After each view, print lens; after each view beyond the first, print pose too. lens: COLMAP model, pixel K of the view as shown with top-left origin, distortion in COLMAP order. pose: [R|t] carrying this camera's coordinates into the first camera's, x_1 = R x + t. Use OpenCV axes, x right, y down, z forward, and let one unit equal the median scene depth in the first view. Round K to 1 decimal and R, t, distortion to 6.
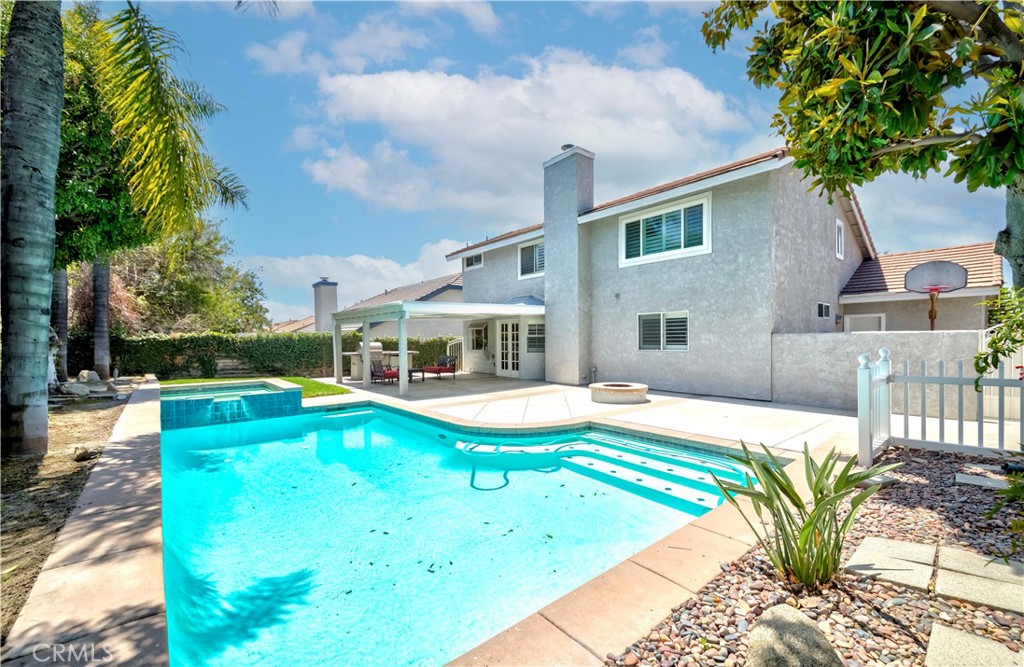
lens RADIAL K [[410.1, 0, 512.5], [0, 410.1, 339.8], [0, 0, 1]] dist [0.030487, -0.000357]
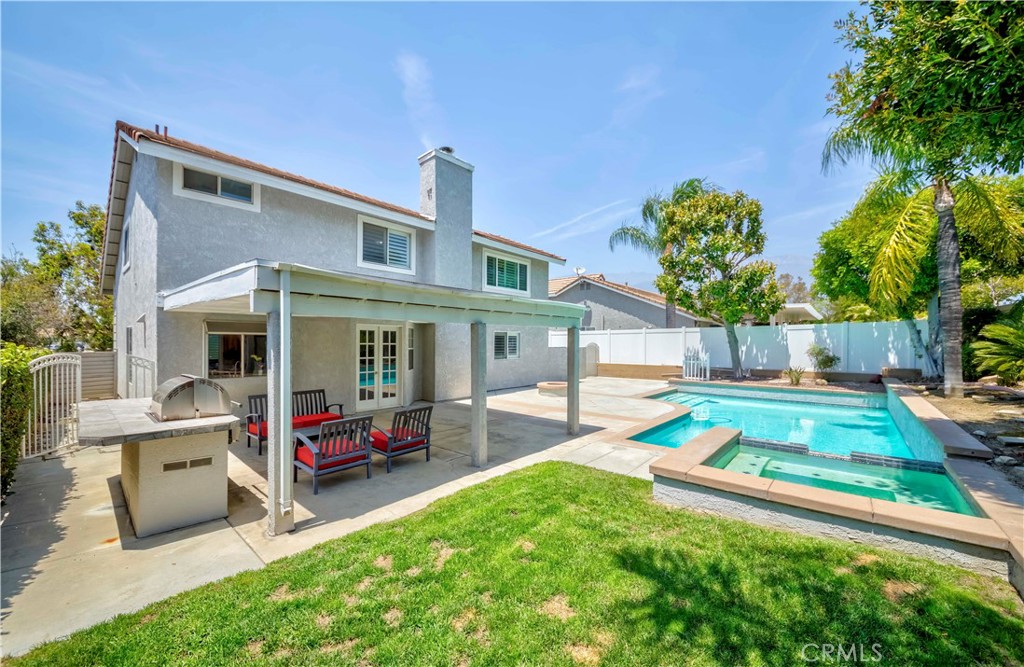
lens RADIAL K [[397.3, 0, 507.2], [0, 397.3, 340.4], [0, 0, 1]] dist [-0.002390, -0.000293]
pose [[-0.150788, 0.009673, 0.988519, -0.838820], [-0.004126, 0.999937, -0.010414, -0.020054], [-0.988558, -0.005649, -0.150739, 1.059087]]
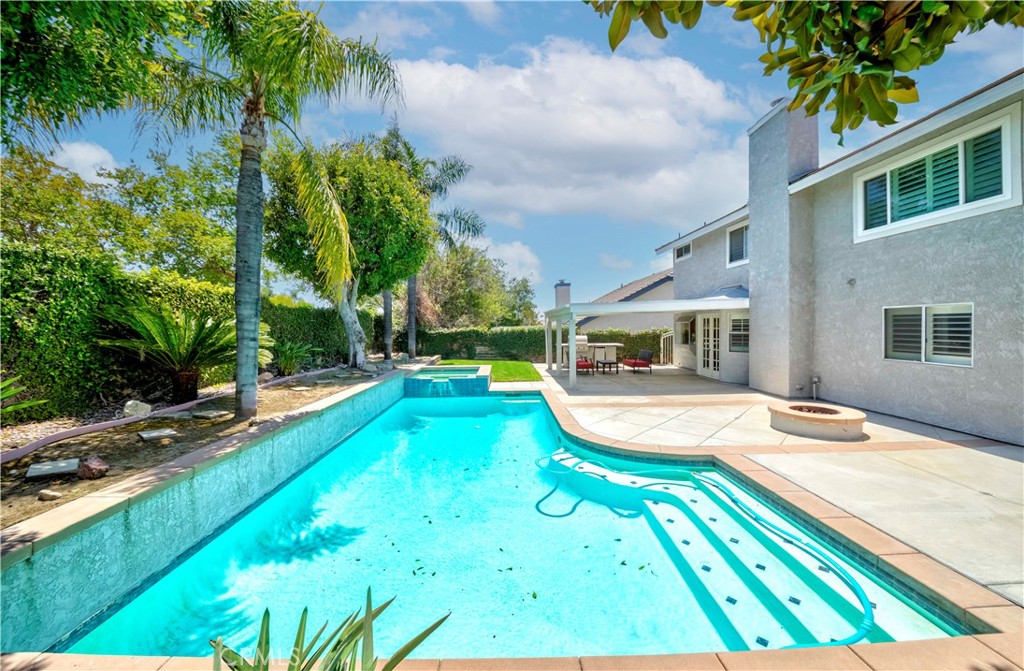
lens RADIAL K [[364.0, 0, 510.4], [0, 364.0, 332.1], [0, 0, 1]] dist [-0.020841, -0.001316]
pose [[0.776392, 0.013139, -0.630113, 0.179680], [0.000714, 0.999764, 0.021726, -0.031688], [0.630250, -0.017318, 0.776199, 0.123343]]
